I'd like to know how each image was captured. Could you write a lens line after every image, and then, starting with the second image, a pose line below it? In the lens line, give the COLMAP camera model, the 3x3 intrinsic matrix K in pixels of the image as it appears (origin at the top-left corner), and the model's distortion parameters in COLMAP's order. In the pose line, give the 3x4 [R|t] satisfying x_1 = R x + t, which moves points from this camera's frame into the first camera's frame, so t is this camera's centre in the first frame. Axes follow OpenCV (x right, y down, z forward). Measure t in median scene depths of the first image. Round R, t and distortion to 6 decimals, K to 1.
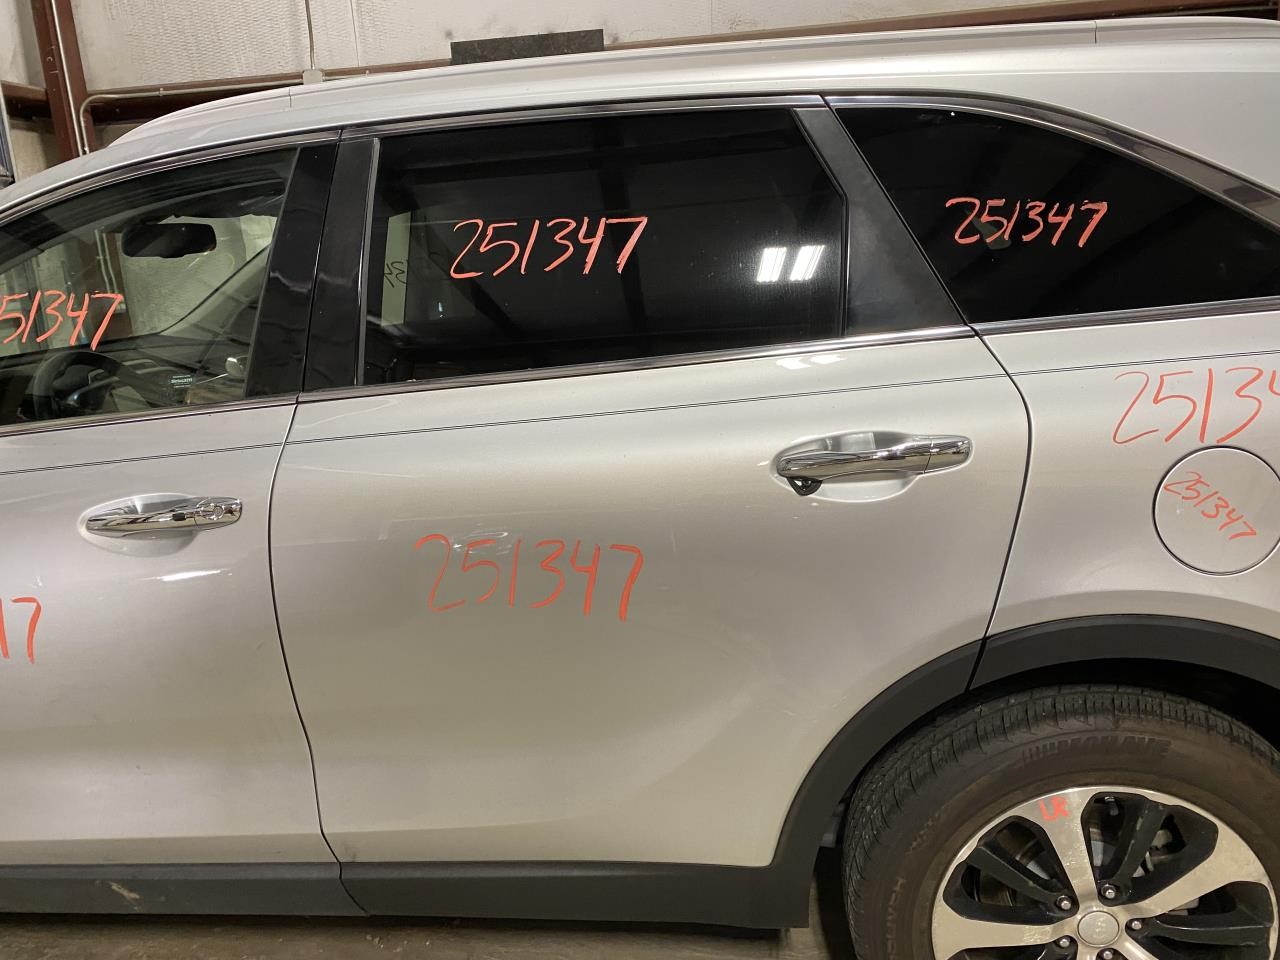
lens RADIAL K [[954.8, 0, 640.0], [0, 954.8, 480.0], [0, 0, 1]] dist [0.021151, 0.001466]
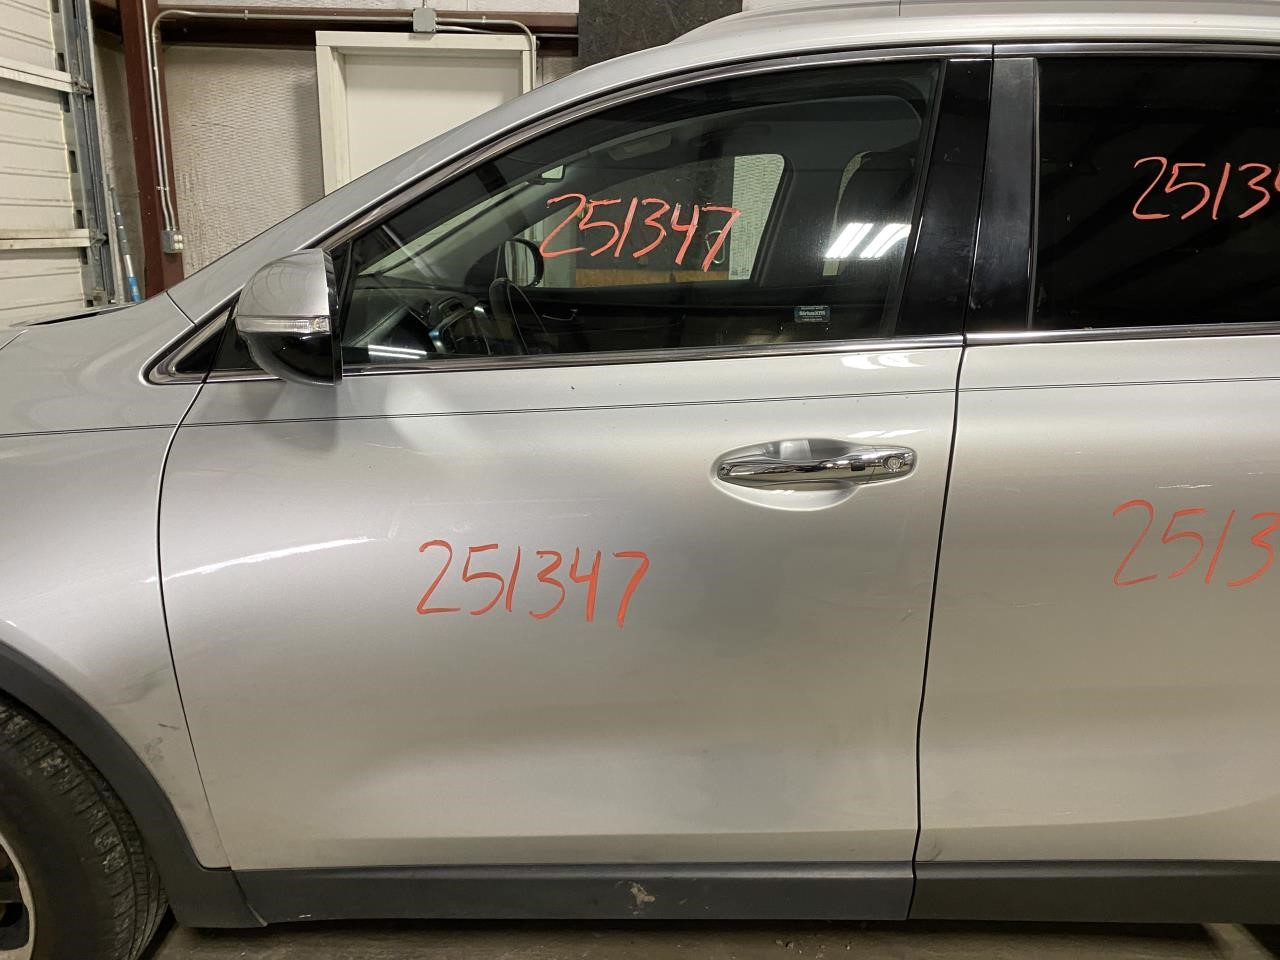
lens RADIAL K [[963.8, 0, 639.1], [0, 963.8, 484.2], [0, 0, 1]] dist [0.014782, 0.003574]
pose [[0.989411, 0.048447, 0.136816, -0.722860], [-0.048808, 0.998808, -0.000720, 0.060110], [-0.136688, -0.005965, 0.990596, 0.140848]]
